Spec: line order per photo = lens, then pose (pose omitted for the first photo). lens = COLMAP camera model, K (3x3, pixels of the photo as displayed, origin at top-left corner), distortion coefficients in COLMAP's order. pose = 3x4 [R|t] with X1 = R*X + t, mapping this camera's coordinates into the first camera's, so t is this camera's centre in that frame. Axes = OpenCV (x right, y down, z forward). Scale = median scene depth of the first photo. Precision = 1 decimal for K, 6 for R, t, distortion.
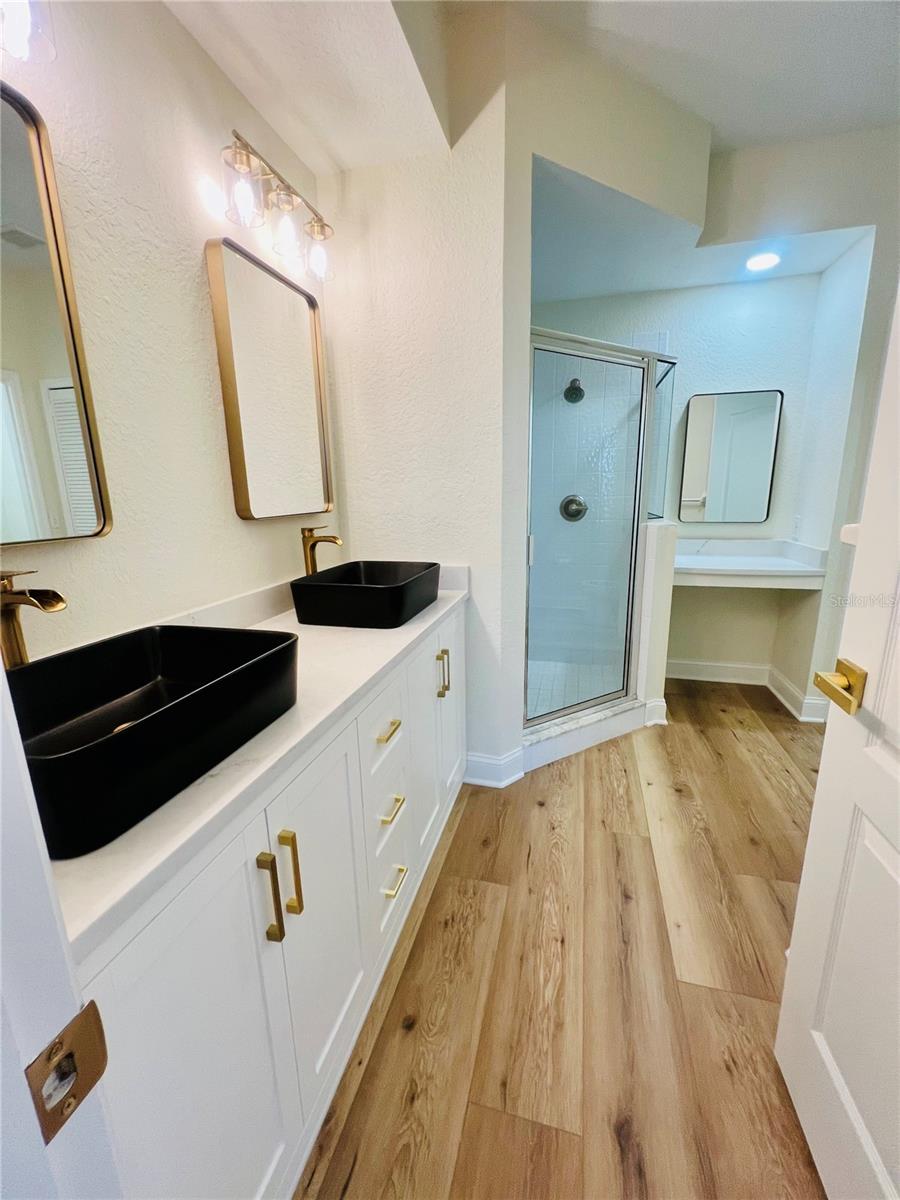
lens RADIAL K [[479.0, 0, 457.2], [0, 479.0, 597.6], [0, 0, 1]] dist [-0.002525, 0.000838]
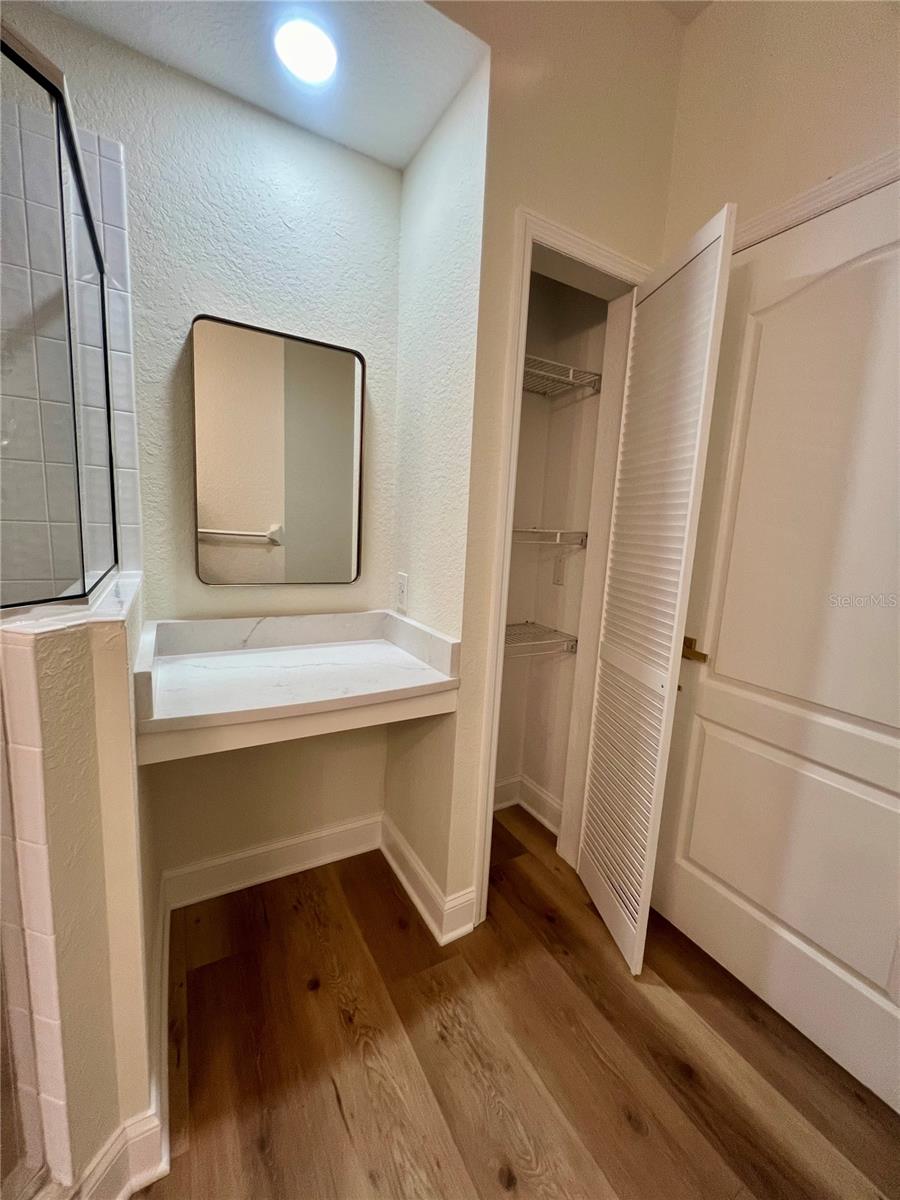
lens RADIAL K [[479.0, 0, 457.2], [0, 479.0, 597.6], [0, 0, 1]] dist [-0.002525, 0.000838]
pose [[0.708937, -0.049995, 0.703498, 0.529468], [0.090180, 0.995722, -0.020116, -0.187563], [-0.699483, 0.077702, 0.710413, 0.827819]]
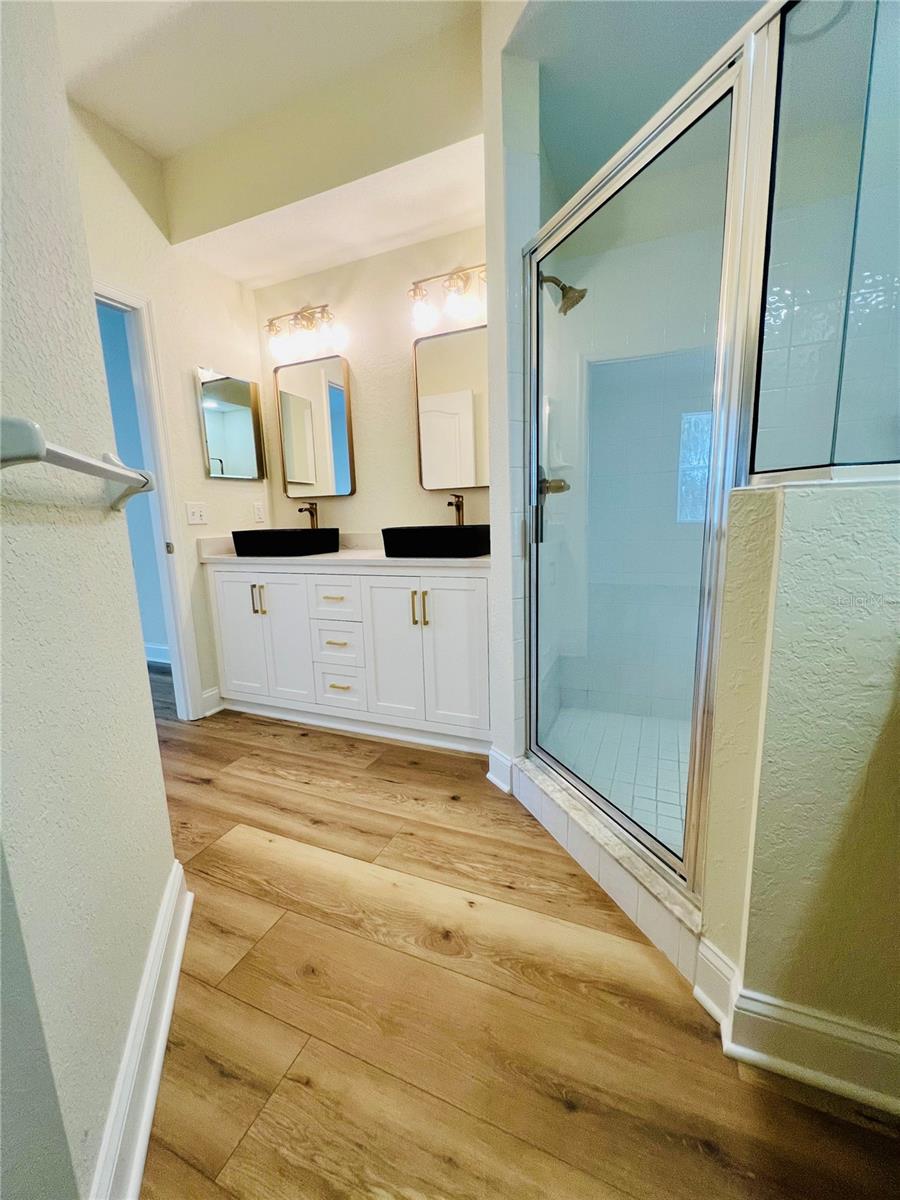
lens RADIAL K [[479.0, 0, 457.2], [0, 479.0, 597.6], [0, 0, 1]] dist [-0.002525, 0.000838]
pose [[-0.146357, 0.185381, -0.971706, 1.092777], [-0.185839, 0.959642, 0.211071, -0.142772], [0.971619, 0.211473, -0.105999, 1.123791]]
